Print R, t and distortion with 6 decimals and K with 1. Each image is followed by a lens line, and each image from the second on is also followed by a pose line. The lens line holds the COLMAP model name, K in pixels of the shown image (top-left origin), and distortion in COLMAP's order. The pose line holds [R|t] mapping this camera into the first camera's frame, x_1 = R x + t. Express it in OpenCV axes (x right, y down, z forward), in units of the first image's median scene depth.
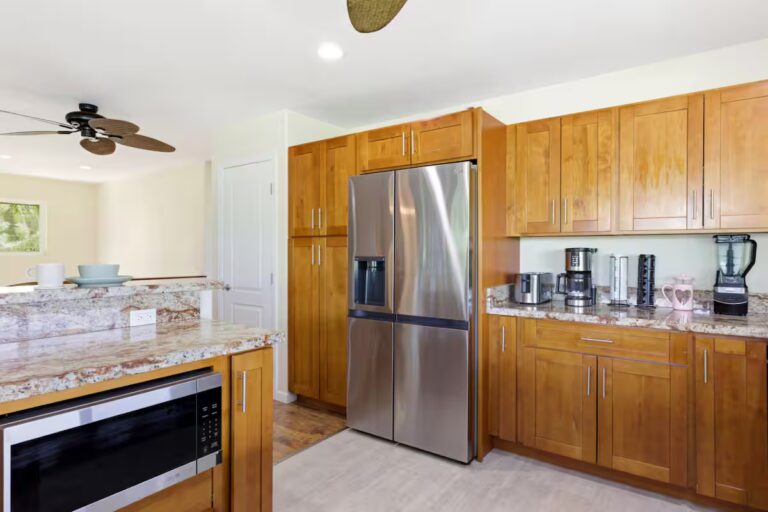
lens RADIAL K [[438.4, 0, 382.4], [0, 438.4, 254.4], [0, 0, 1]] dist [-0.000361, -0.001277]
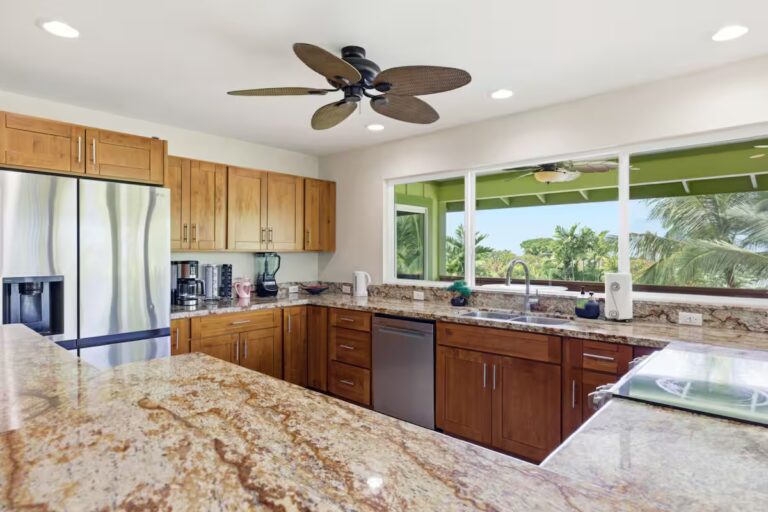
lens RADIAL K [[438.4, 0, 382.6], [0, 438.4, 254.3], [0, 0, 1]] dist [-0.000361, -0.001277]
pose [[0.102594, -0.007315, 0.994696, -0.872455], [0.007253, 0.999952, 0.006606, -0.042382], [-0.994697, 0.006537, 0.102642, 0.322021]]
